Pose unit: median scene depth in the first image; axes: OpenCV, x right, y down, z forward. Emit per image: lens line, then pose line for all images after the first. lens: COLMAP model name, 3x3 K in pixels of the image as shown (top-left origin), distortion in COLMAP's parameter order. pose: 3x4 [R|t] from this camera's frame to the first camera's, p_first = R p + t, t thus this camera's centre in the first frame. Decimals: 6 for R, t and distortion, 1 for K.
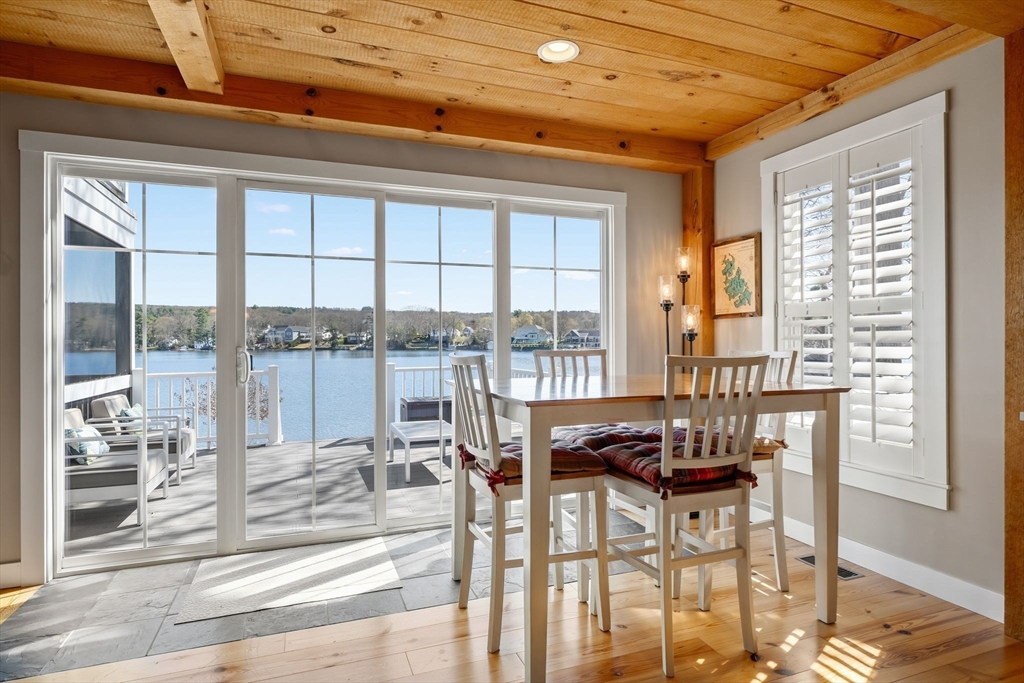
lens RADIAL K [[552.1, 0, 509.5], [0, 552.1, 341.0], [0, 0, 1]] dist [-0.000183, 0.000419]
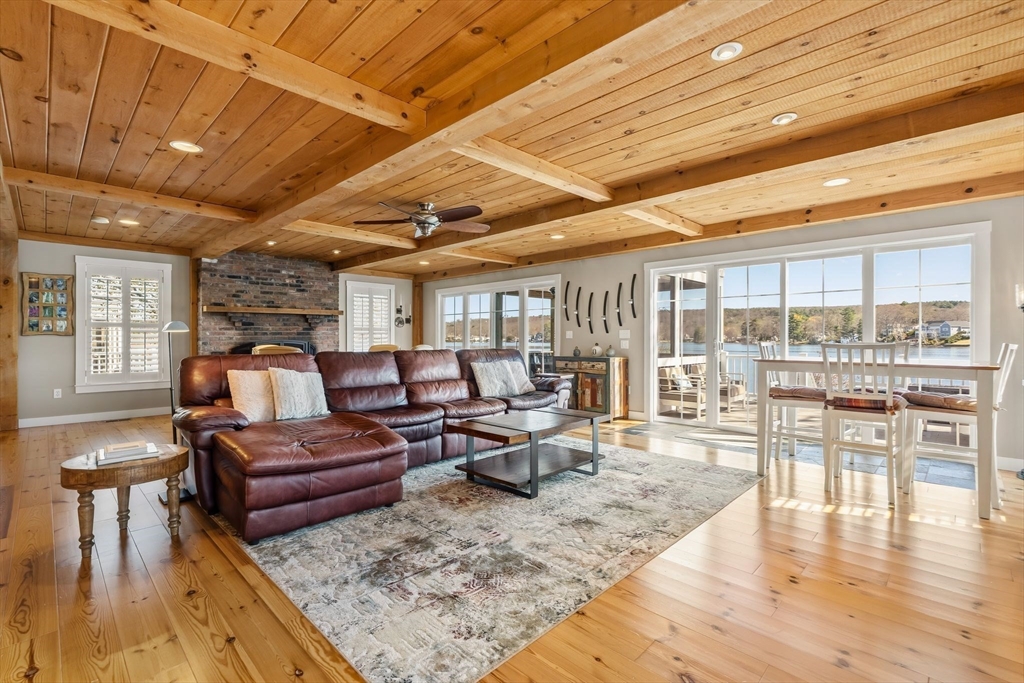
lens RADIAL K [[463.7, 0, 522.3], [0, 463.7, 341.8], [0, 0, 1]] dist [0.000300, 0.001690]
pose [[0.433093, 0.012132, -0.901267, 0.663079], [-0.002118, 0.999920, 0.012442, -0.000666], [0.901347, -0.003479, 0.433085, -0.405516]]
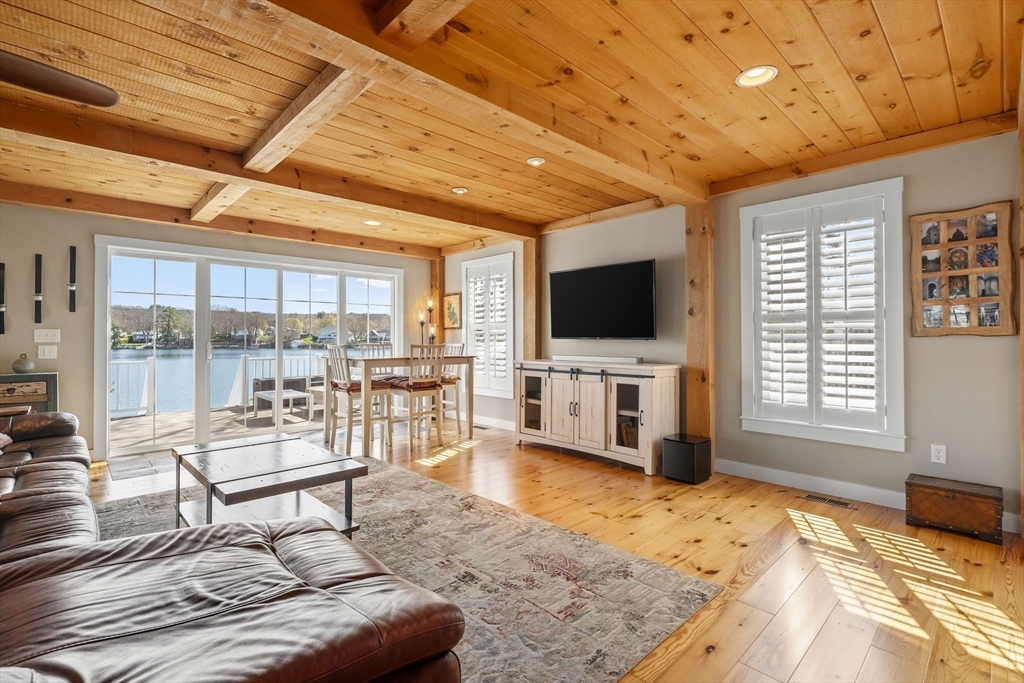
lens RADIAL K [[468.4, 0, 501.9], [0, 468.4, 335.4], [0, 0, 1]] dist [0.000595, 0.001907]
pose [[0.927283, 0.004666, 0.374333, -0.099255], [-0.001036, 0.999950, -0.009898, 0.000547], [-0.374361, 0.008791, 0.927241, -0.732526]]
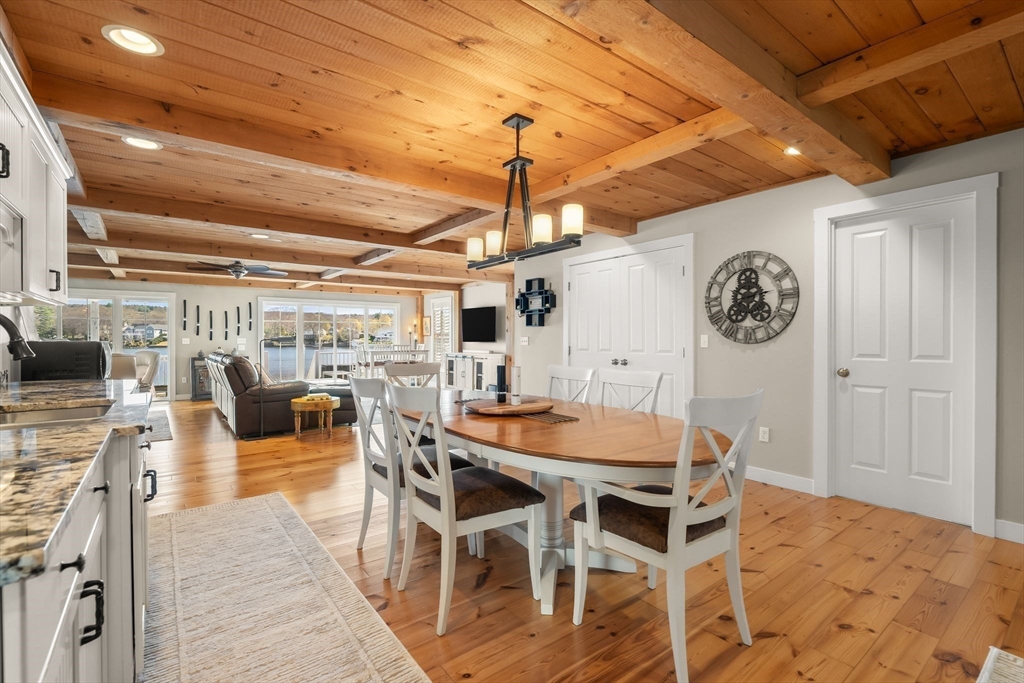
lens RADIAL K [[463.7, 0, 503.6], [0, 463.7, 342.4], [0, 0, 1]] dist [0.000300, 0.001690]
pose [[0.961618, 0.000032, 0.274390, 0.017596], [-0.001848, 0.999978, 0.006358, -0.017588], [-0.274384, -0.006621, 0.961597, -2.137071]]
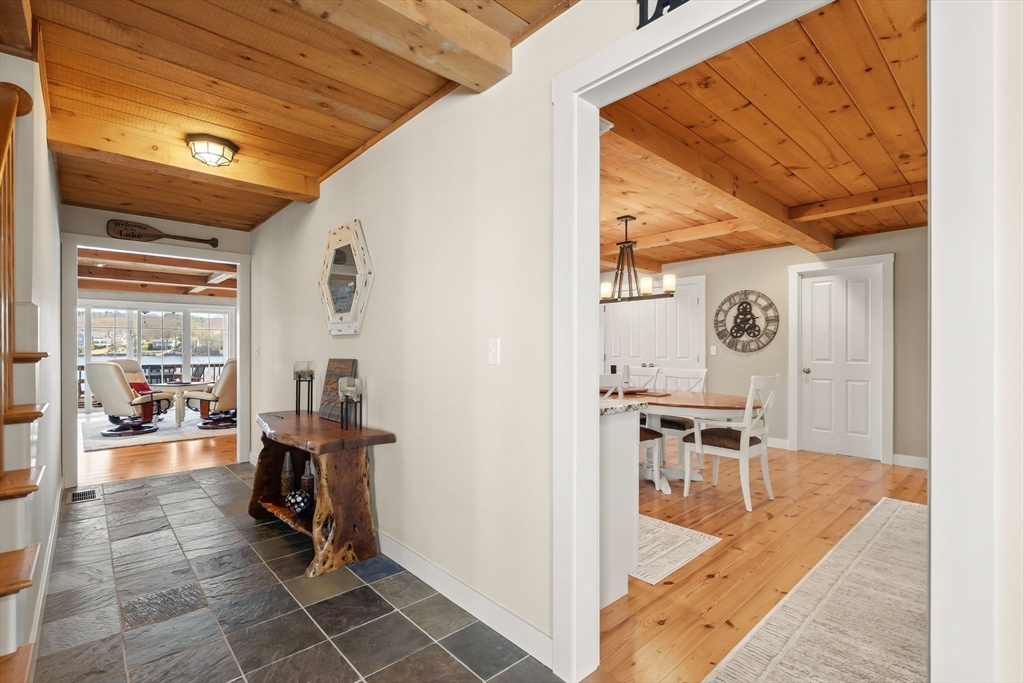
lens RADIAL K [[468.4, 0, 499.5], [0, 468.4, 349.0], [0, 0, 1]] dist [0.000595, 0.001907]
pose [[0.935645, 0.002557, 0.352934, -0.452526], [-0.003527, 0.999992, 0.002105, -0.019716], [-0.352926, -0.003215, 0.935646, -2.439329]]
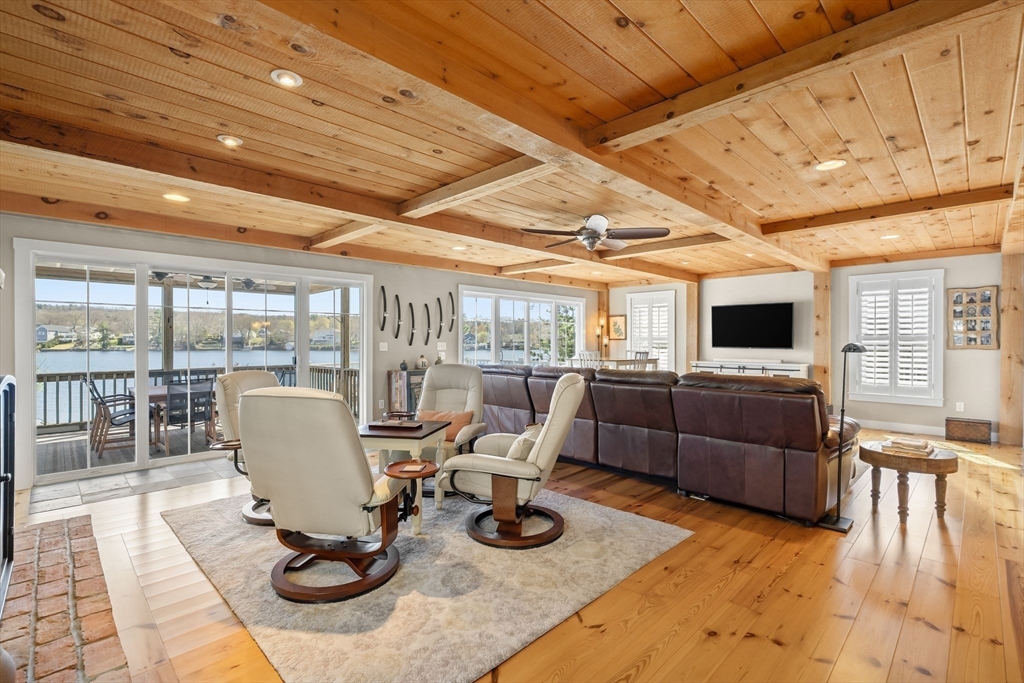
lens RADIAL K [[463.7, 0, 509.3], [0, 463.7, 343.4], [0, 0, 1]] dist [0.000300, 0.001690]
pose [[0.912958, 0.002004, 0.408049, -1.129719], [-0.002916, 0.999994, 0.001611, -0.022807], [-0.408043, -0.002661, 0.912959, -1.078425]]
